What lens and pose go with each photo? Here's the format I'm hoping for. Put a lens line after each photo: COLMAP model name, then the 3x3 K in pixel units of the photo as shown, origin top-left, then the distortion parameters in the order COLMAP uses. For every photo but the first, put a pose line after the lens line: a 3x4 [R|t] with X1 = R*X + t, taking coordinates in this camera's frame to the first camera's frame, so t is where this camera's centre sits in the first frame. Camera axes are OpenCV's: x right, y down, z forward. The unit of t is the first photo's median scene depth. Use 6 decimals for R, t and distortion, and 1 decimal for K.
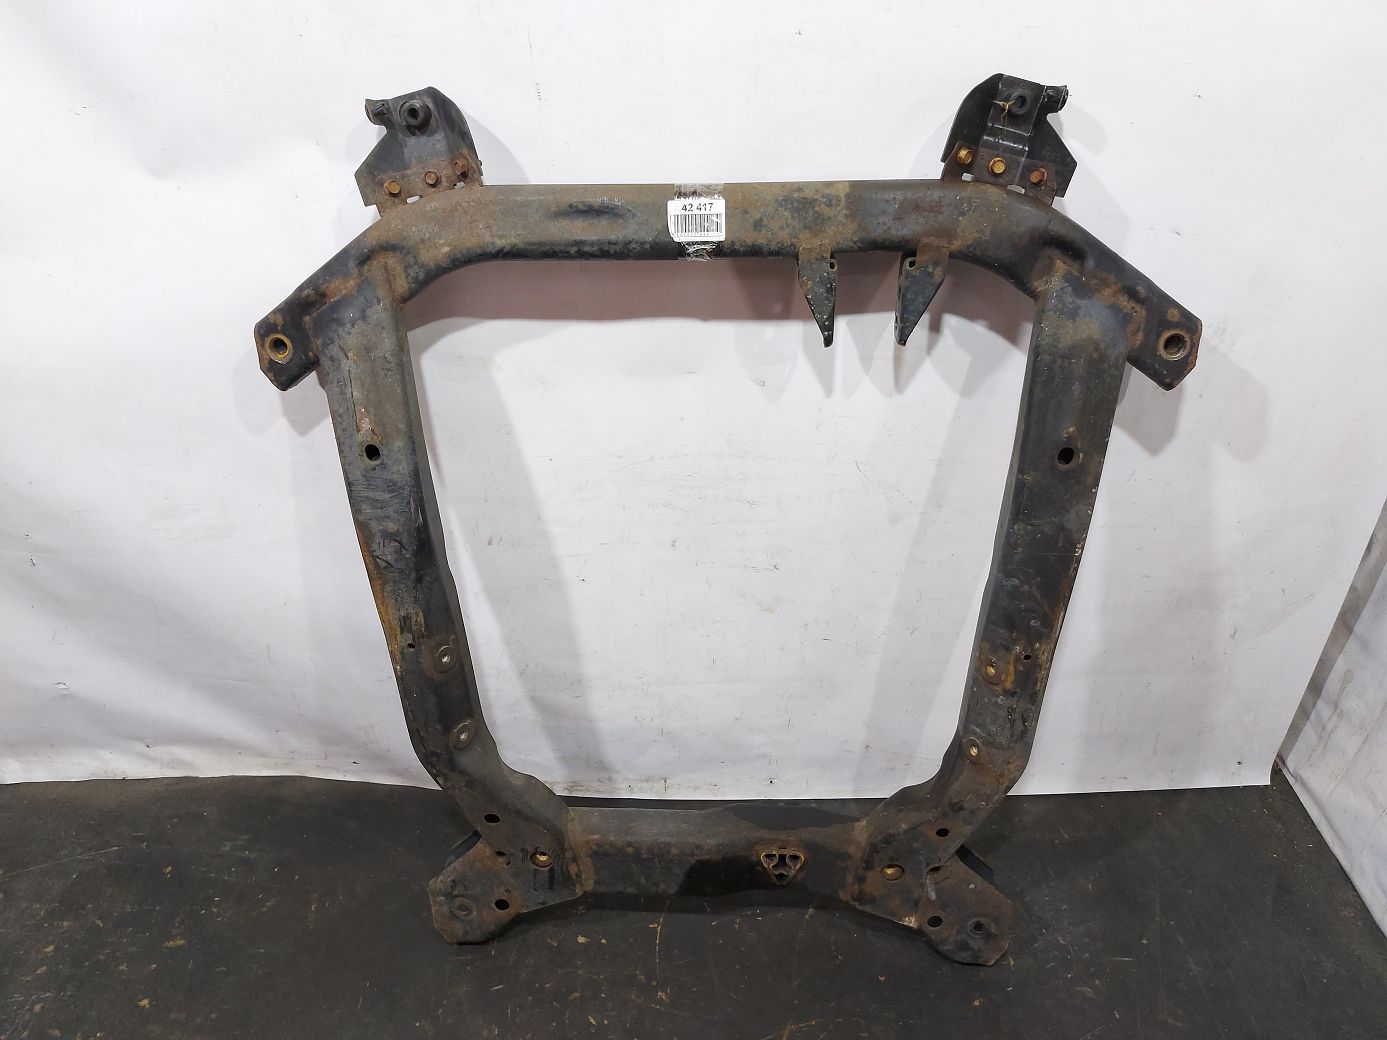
lens RADIAL K [[977.3, 0, 695.6], [0, 977.3, 540.8], [0, 0, 1]] dist [0.068723, -0.118432]
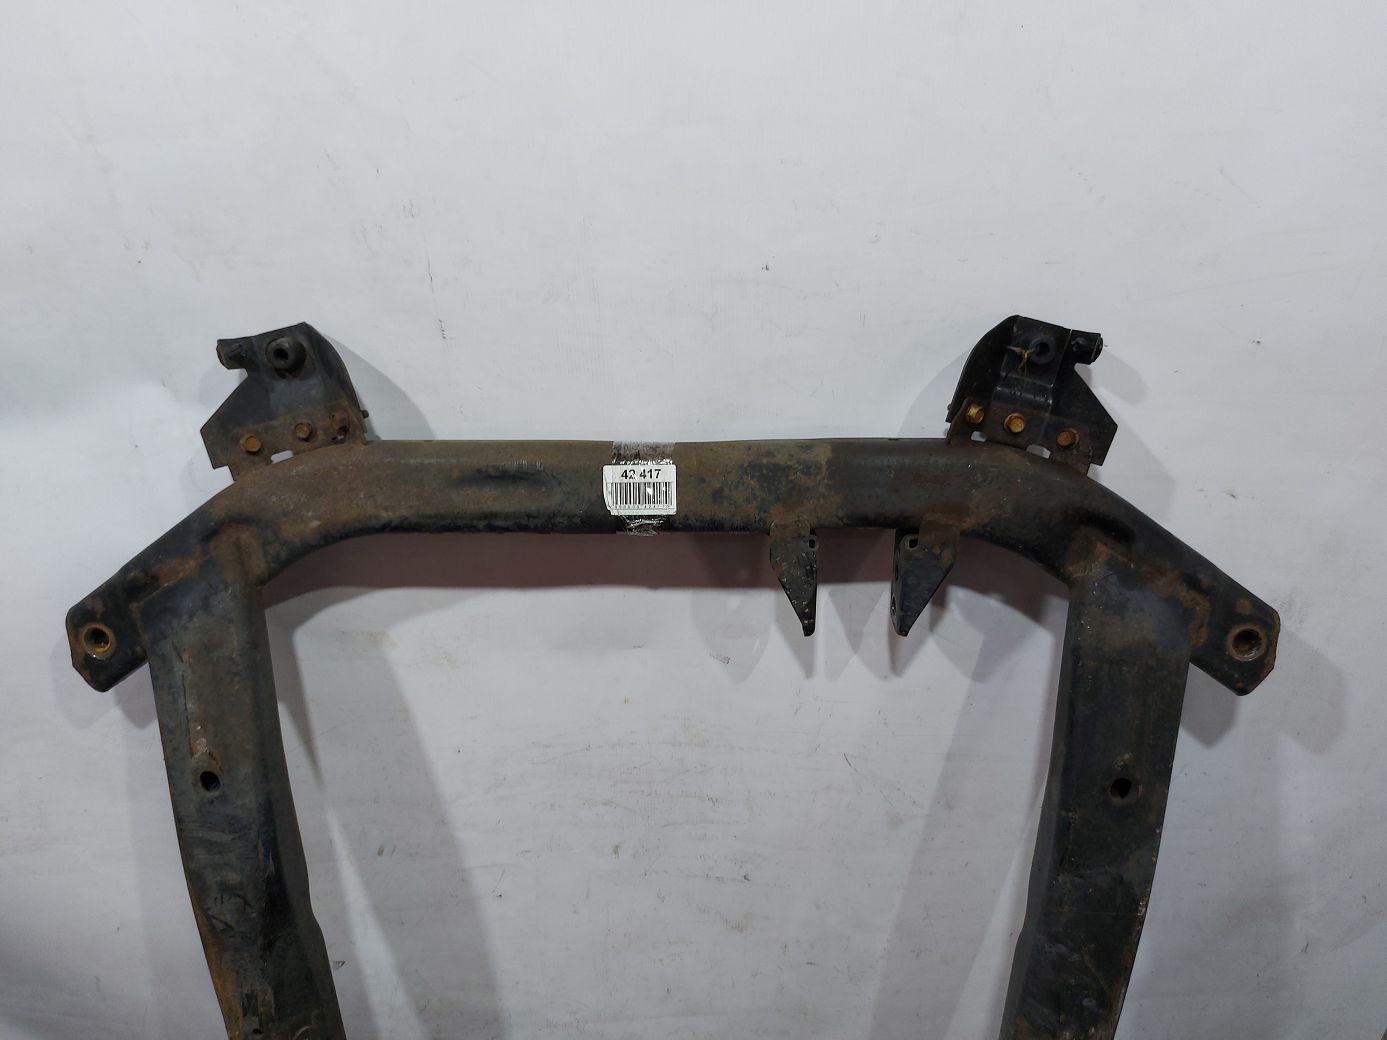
lens RADIAL K [[1010.8, 0, 693.2], [0, 1010.8, 547.7], [0, 0, 1]] dist [0.075511, -0.146292]
pose [[0.999450, -0.001278, 0.033127, 0.016180], [0.005538, 0.991653, -0.128813, -0.168462], [-0.032686, 0.128925, 0.991115, 0.194390]]
